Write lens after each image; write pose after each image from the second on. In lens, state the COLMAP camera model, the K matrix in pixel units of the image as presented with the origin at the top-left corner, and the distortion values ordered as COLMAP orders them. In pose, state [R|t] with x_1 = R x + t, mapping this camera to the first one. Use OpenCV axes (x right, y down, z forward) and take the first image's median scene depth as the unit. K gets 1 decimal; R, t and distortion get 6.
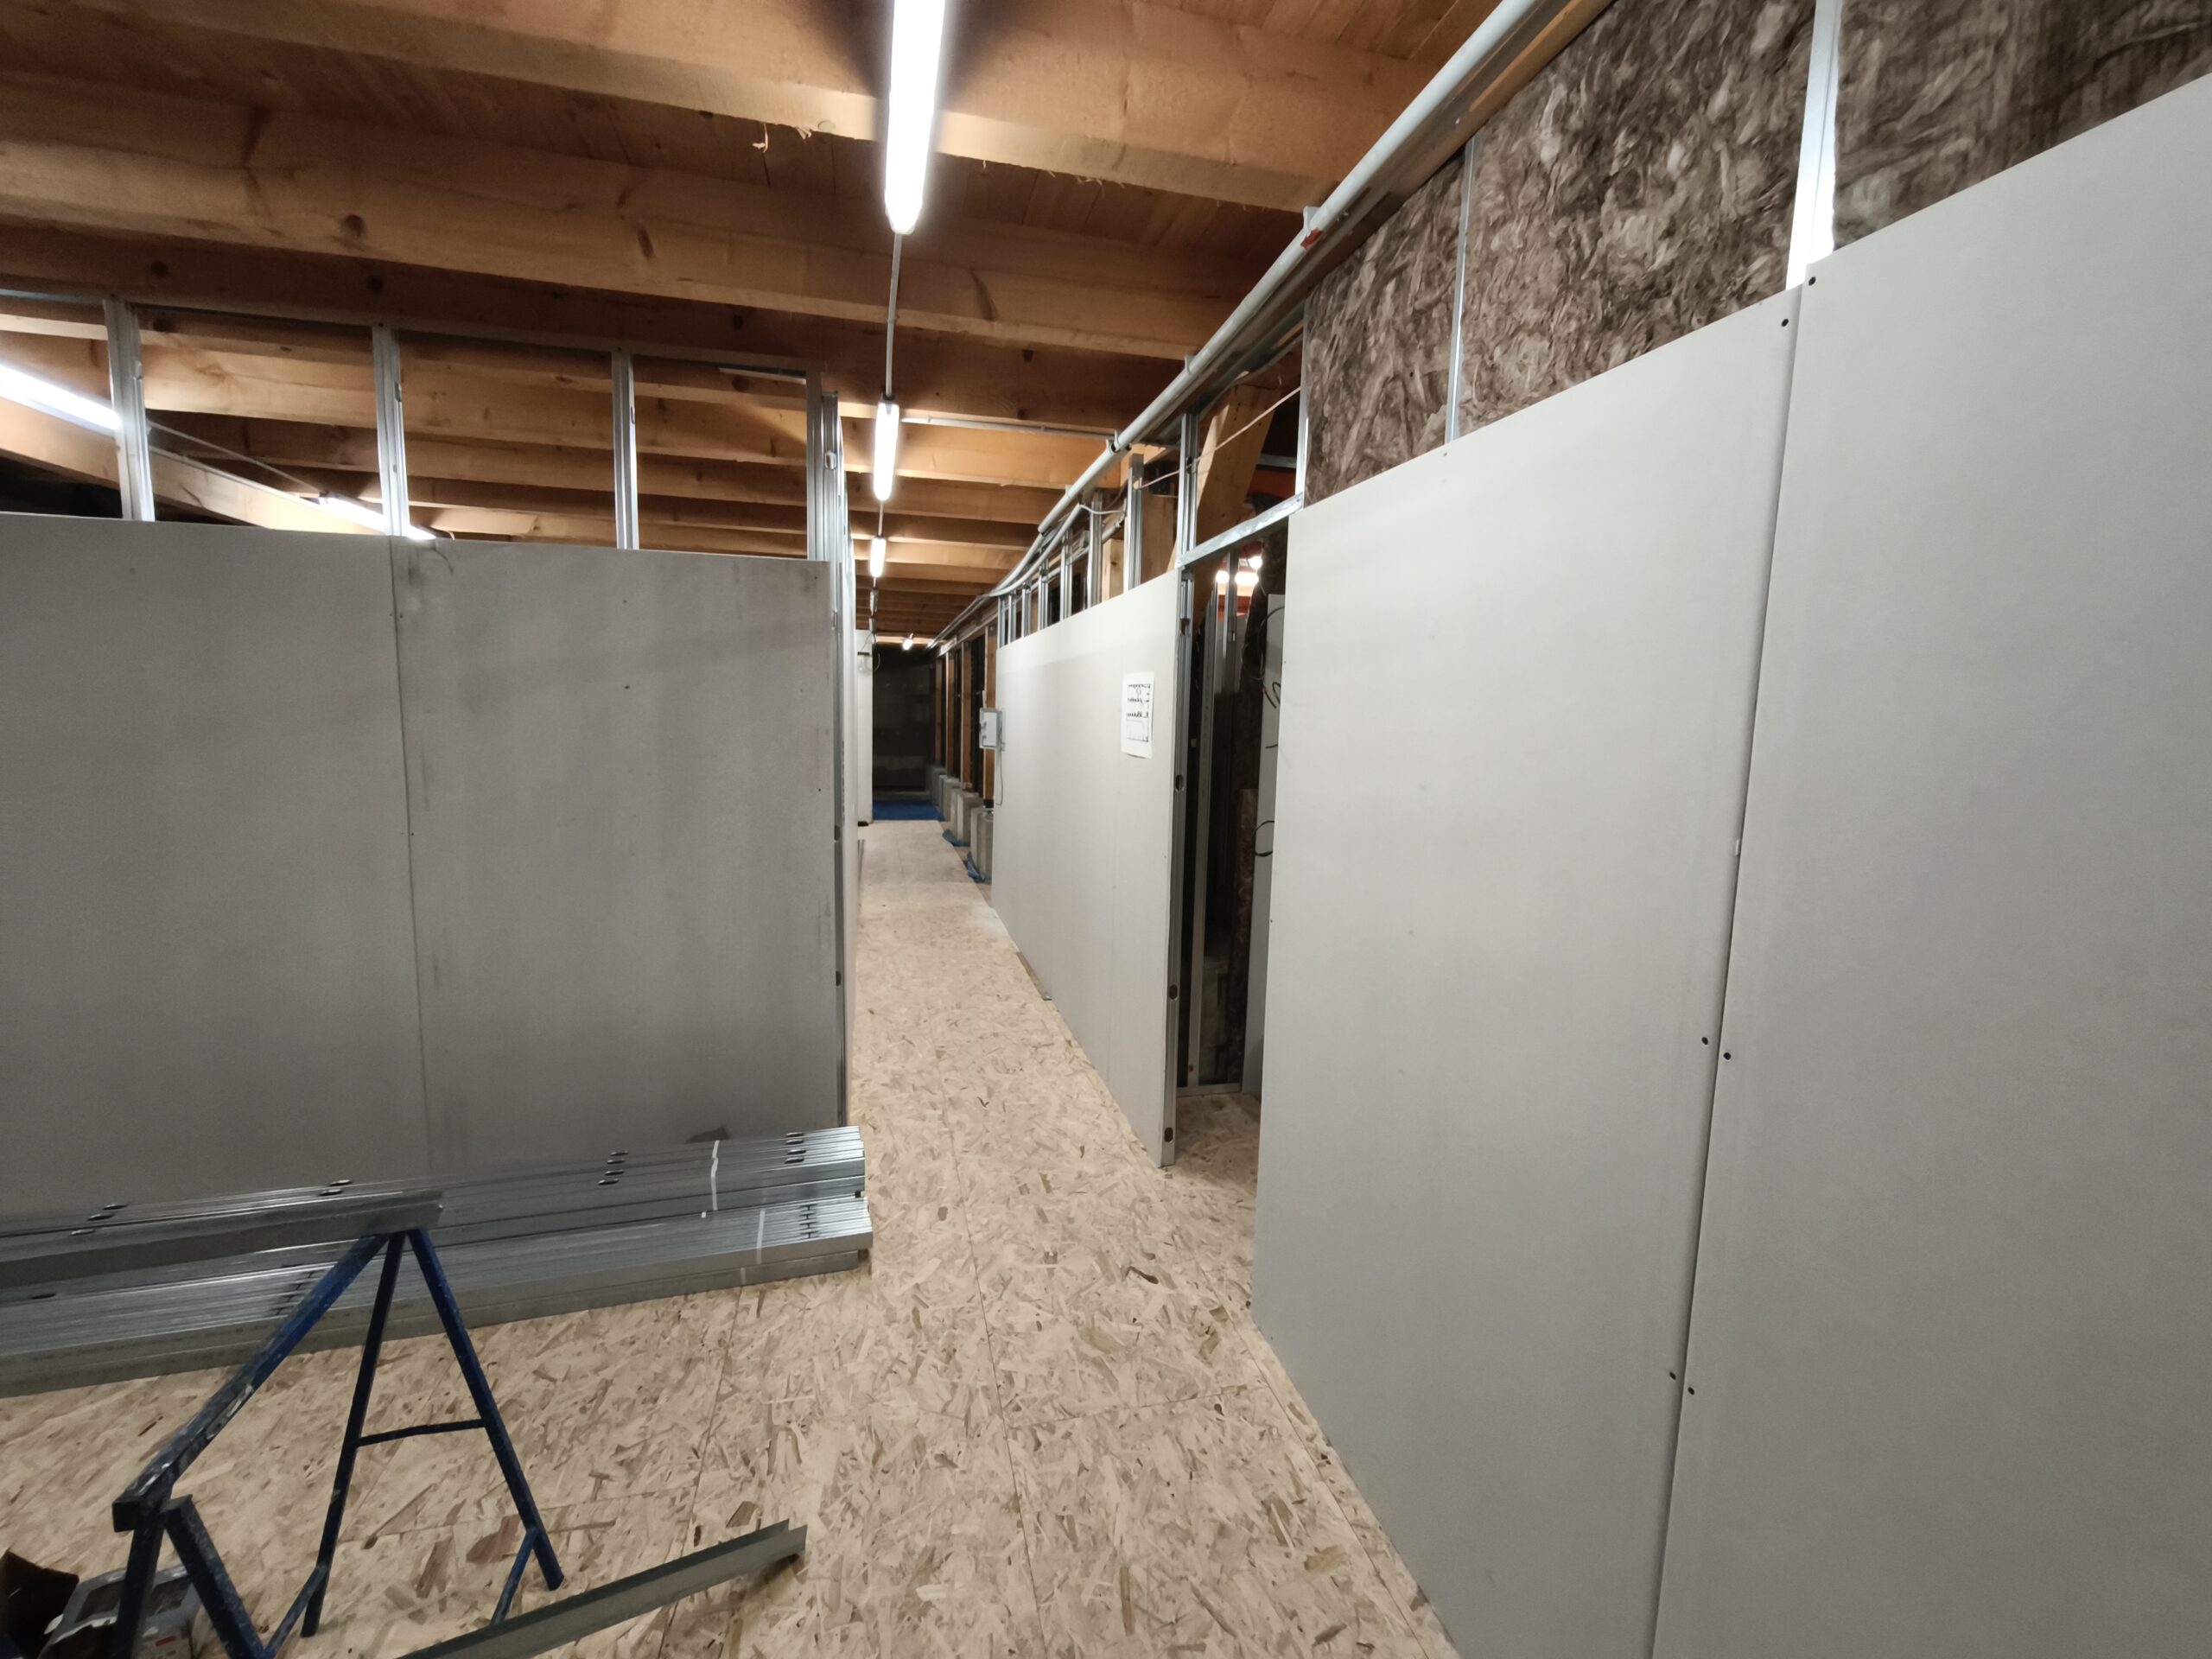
lens RADIAL K [[923.5, 0, 1101.9], [0, 923.5, 822.9], [0, 0, 1]] dist [-0.002850, 0.000200]
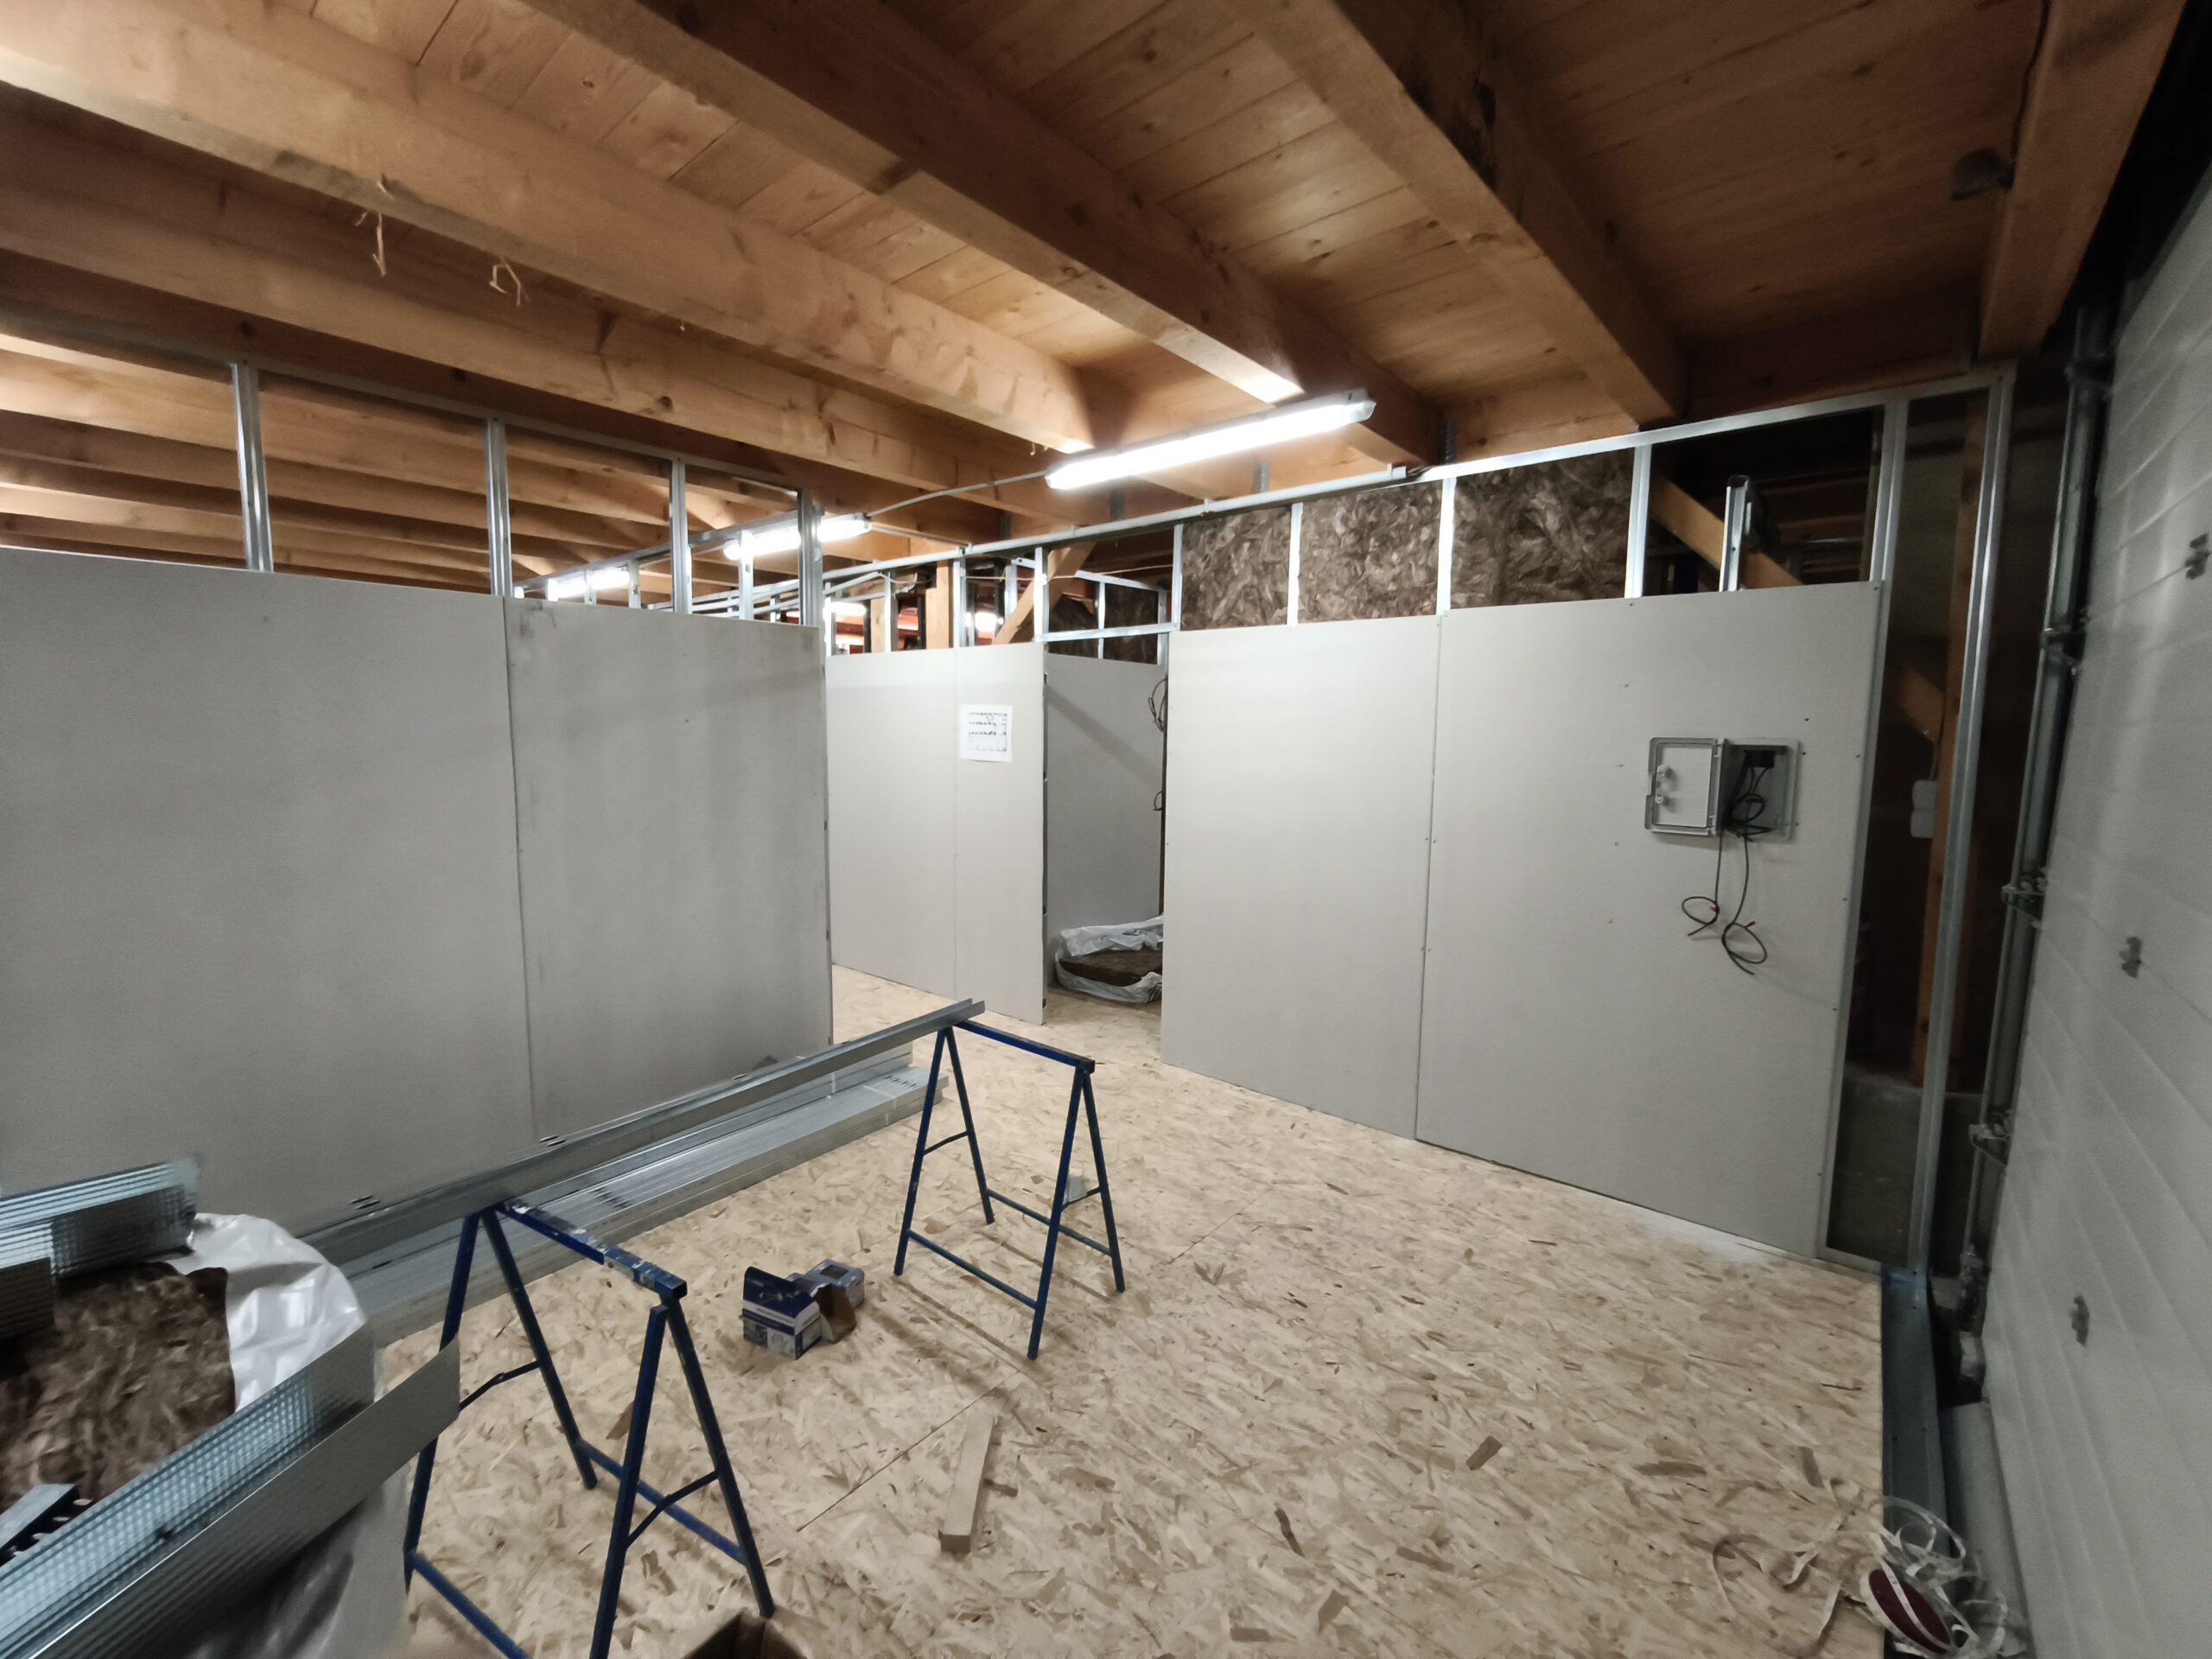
lens RADIAL K [[923.5, 0, 1101.9], [0, 923.5, 822.9], [0, 0, 1]] dist [-0.002850, 0.000200]
pose [[0.811941, -0.075832, 0.578792, -1.259697], [0.075447, 0.996842, 0.024765, 0.006022], [-0.578843, 0.023560, 0.815099, -0.574773]]
